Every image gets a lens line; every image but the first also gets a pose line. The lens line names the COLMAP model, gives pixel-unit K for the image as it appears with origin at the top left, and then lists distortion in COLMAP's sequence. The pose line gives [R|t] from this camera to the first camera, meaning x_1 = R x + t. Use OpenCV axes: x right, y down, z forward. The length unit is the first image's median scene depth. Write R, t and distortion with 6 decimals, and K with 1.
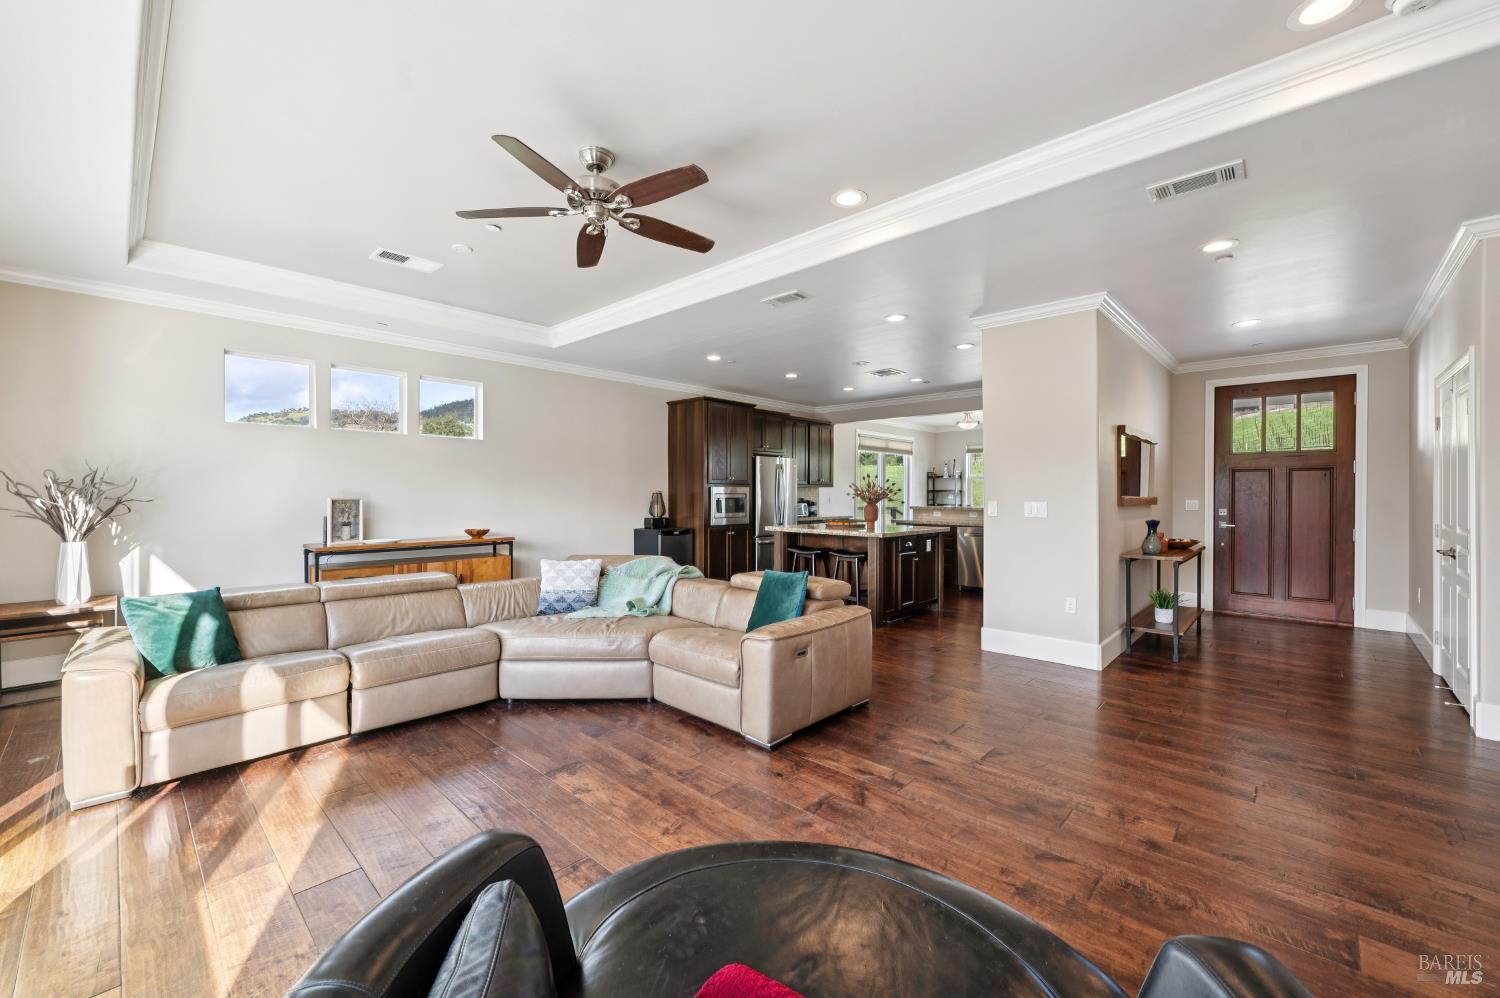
lens RADIAL K [[589.1, 0, 751.8], [0, 589.1, 491.4], [0, 0, 1]] dist [0.002056, 0.000081]
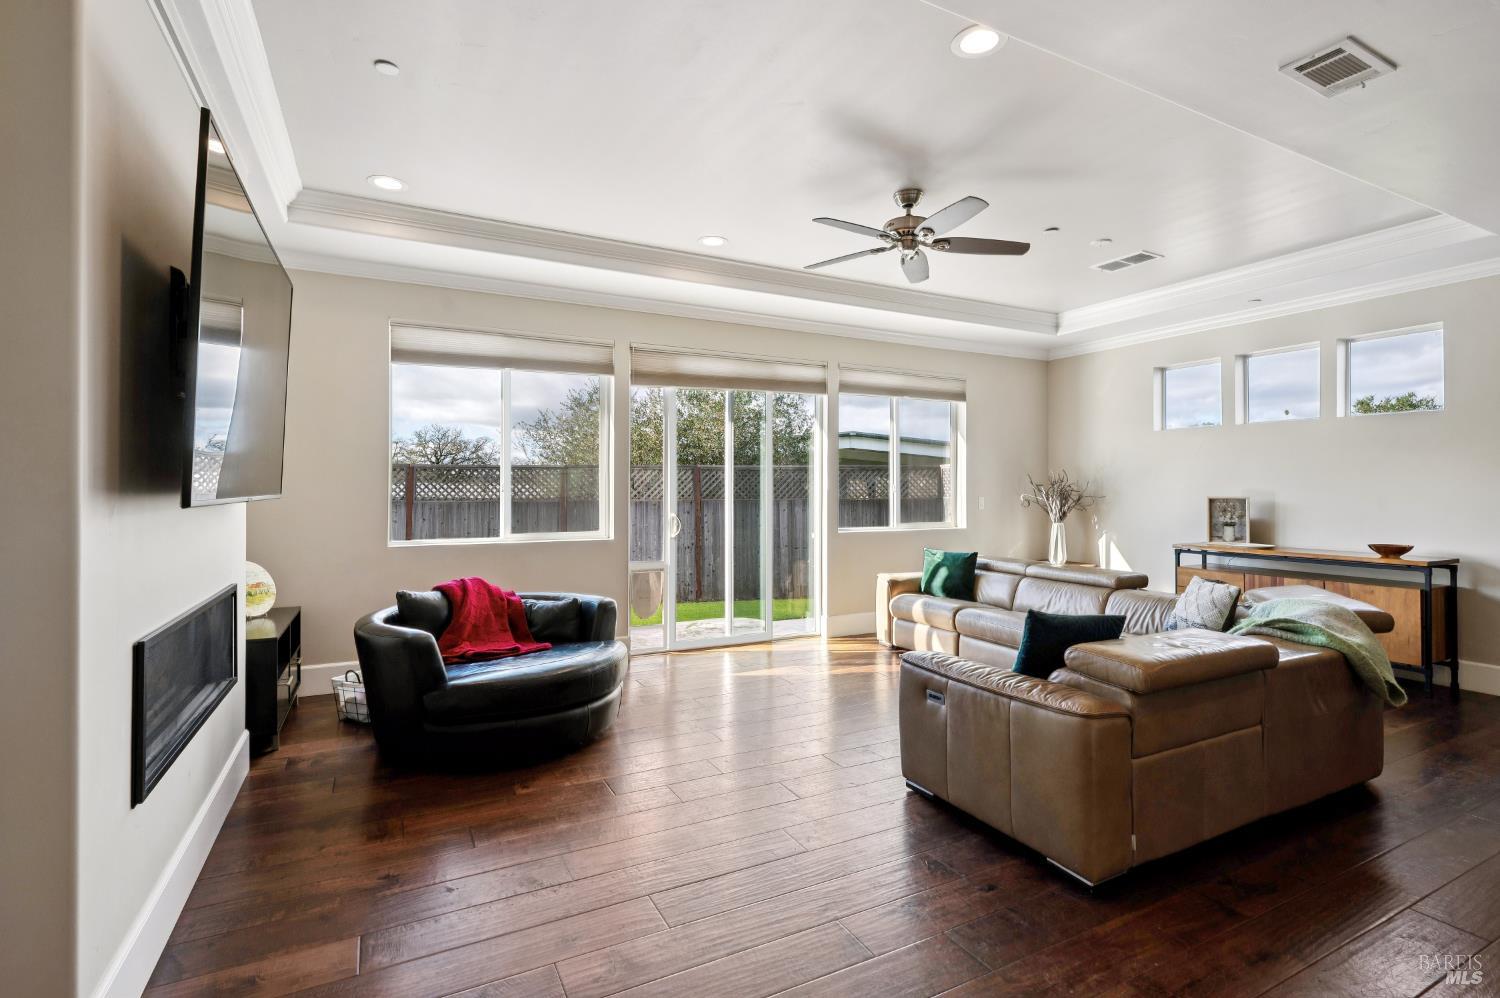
lens RADIAL K [[715.1, 0, 750.0], [0, 715.1, 499.0], [0, 0, 1]] dist [0.000052, 0.000014]
pose [[-0.336762, 0.006018, -0.941571, 0.639341], [0.001760, 0.999982, 0.005762, 0.007070], [0.941588, 0.000283, -0.336767, 0.668221]]
